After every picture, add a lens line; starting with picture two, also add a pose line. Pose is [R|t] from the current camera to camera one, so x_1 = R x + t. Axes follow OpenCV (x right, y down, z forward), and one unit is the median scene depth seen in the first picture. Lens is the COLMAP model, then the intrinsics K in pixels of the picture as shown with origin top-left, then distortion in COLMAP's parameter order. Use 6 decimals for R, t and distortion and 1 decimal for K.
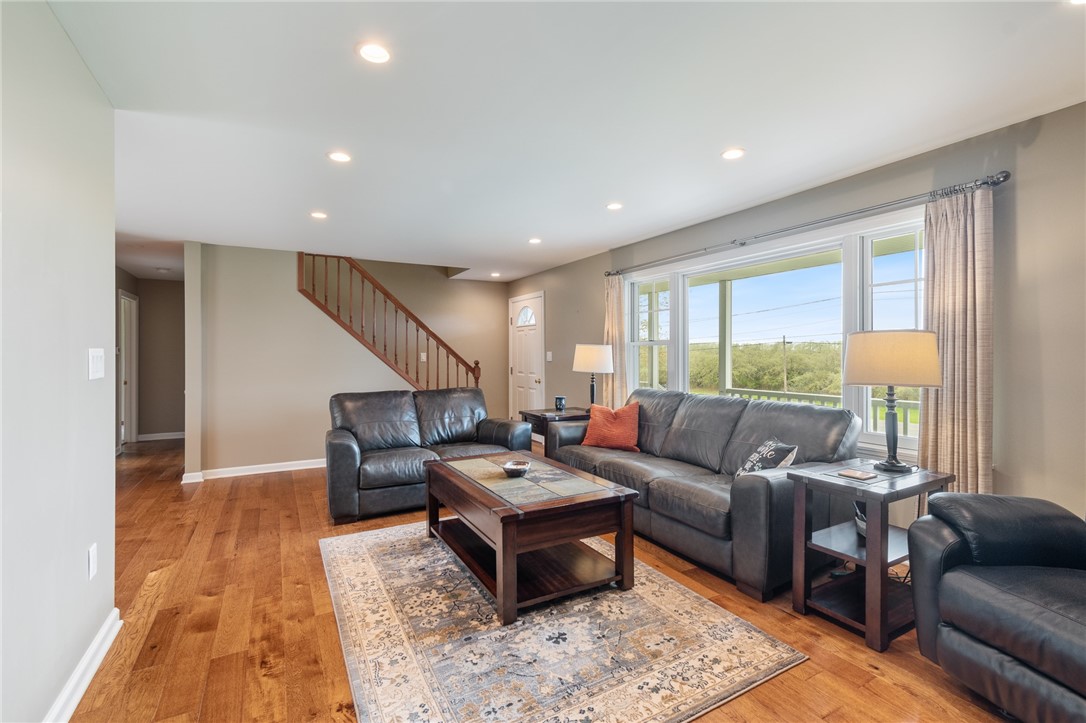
lens RADIAL K [[484.5, 0, 539.2], [0, 484.5, 356.7], [0, 0, 1]] dist [0.000210, 0.000477]
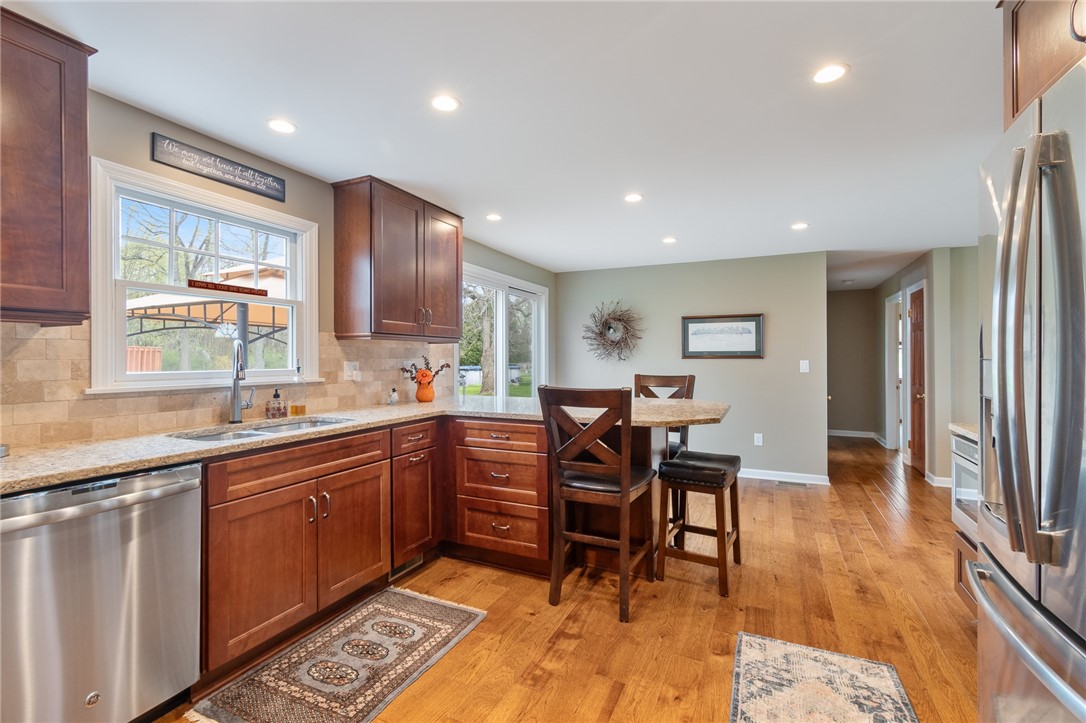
lens RADIAL K [[481.1, 0, 534.0], [0, 481.1, 354.4], [0, 0, 1]] dist [-0.001673, -0.000415]
pose [[0.575866, -0.009264, -0.817492, -0.529803], [-0.001868, 0.999918, -0.012647, -0.002137], [0.817542, 0.008810, 0.575802, -0.363562]]
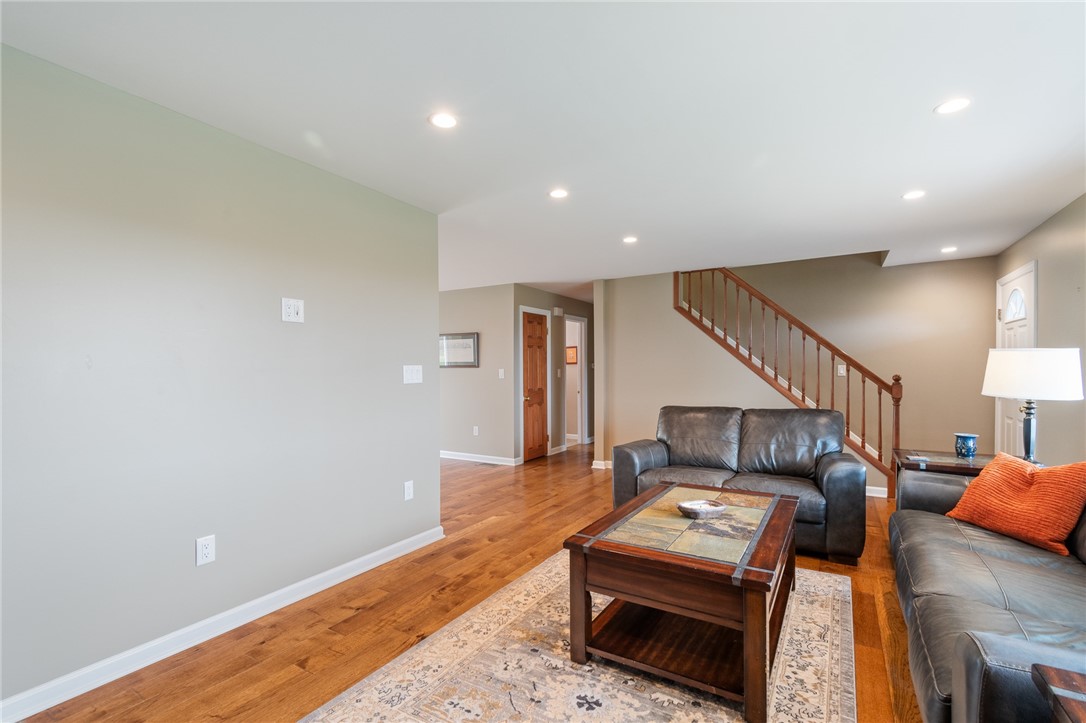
lens RADIAL K [[487.6, 0, 536.6], [0, 487.6, 379.2], [0, 0, 1]] dist [0.002197, 0.000175]
pose [[0.495150, 0.015933, -0.868662, 0.436396], [0.000297, 0.999829, 0.018508, 0.000166], [0.868808, -0.009422, 0.495060, 0.304510]]
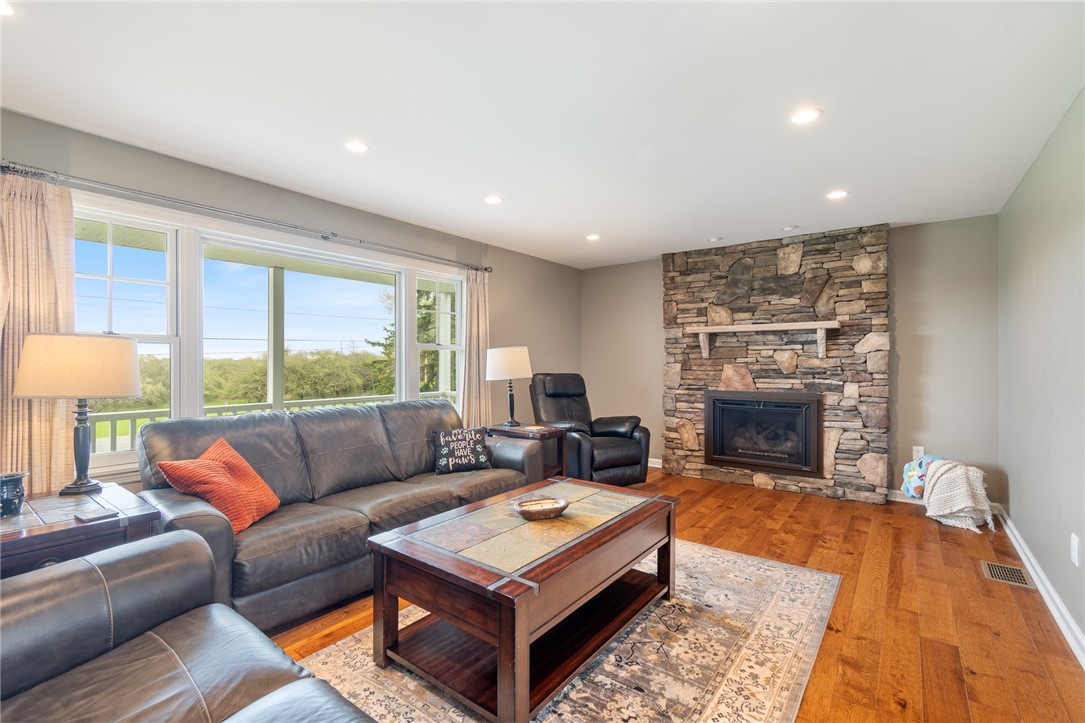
lens RADIAL K [[484.1, 0, 539.1], [0, 484.1, 365.2], [0, 0, 1]] dist [0.000456, -0.000529]
pose [[-0.406969, -0.006076, 0.913422, -0.617463], [0.006777, 0.999930, 0.009670, -0.001410], [-0.913417, 0.010125, -0.406899, 1.098848]]
